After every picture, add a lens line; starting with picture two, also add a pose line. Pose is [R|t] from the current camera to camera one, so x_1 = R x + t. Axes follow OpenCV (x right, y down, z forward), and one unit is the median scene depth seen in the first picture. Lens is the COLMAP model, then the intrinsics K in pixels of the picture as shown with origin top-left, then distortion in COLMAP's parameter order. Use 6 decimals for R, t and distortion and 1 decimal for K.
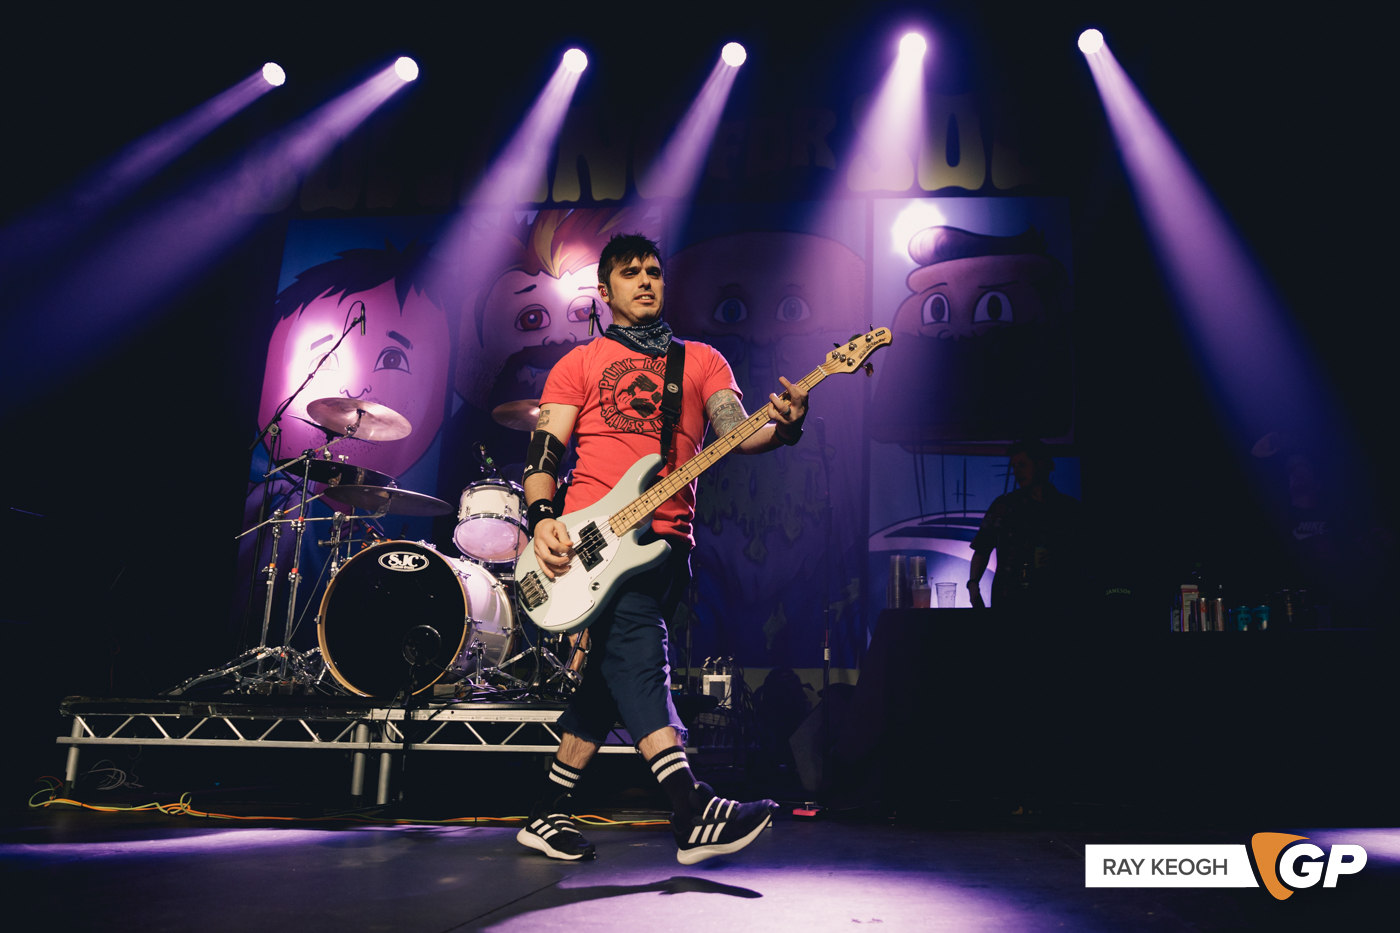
lens RADIAL K [[1124.1, 0, 773.7], [0, 1124.1, 486.3], [0, 0, 1]] dist [-0.093481, 0.088777]
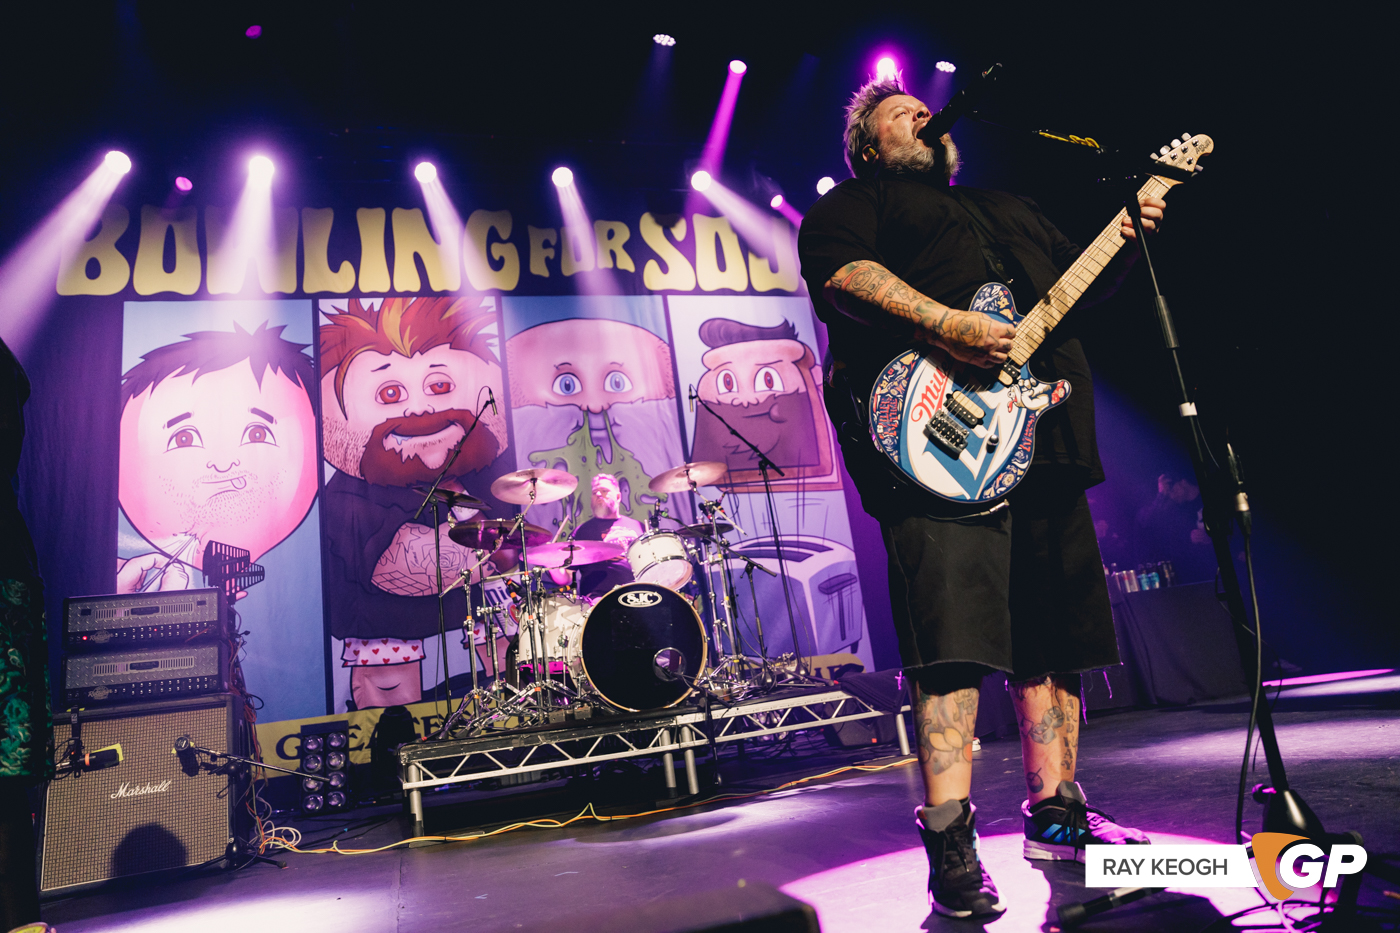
lens RADIAL K [[989.6, 0, 707.4], [0, 989.6, 442.5], [0, 0, 1]] dist [-0.093633, 0.061887]
pose [[0.915638, -0.034837, 0.400490, -0.761047], [0.067820, 0.995345, -0.068475, -0.027470], [-0.396241, 0.089860, 0.913739, -0.051547]]
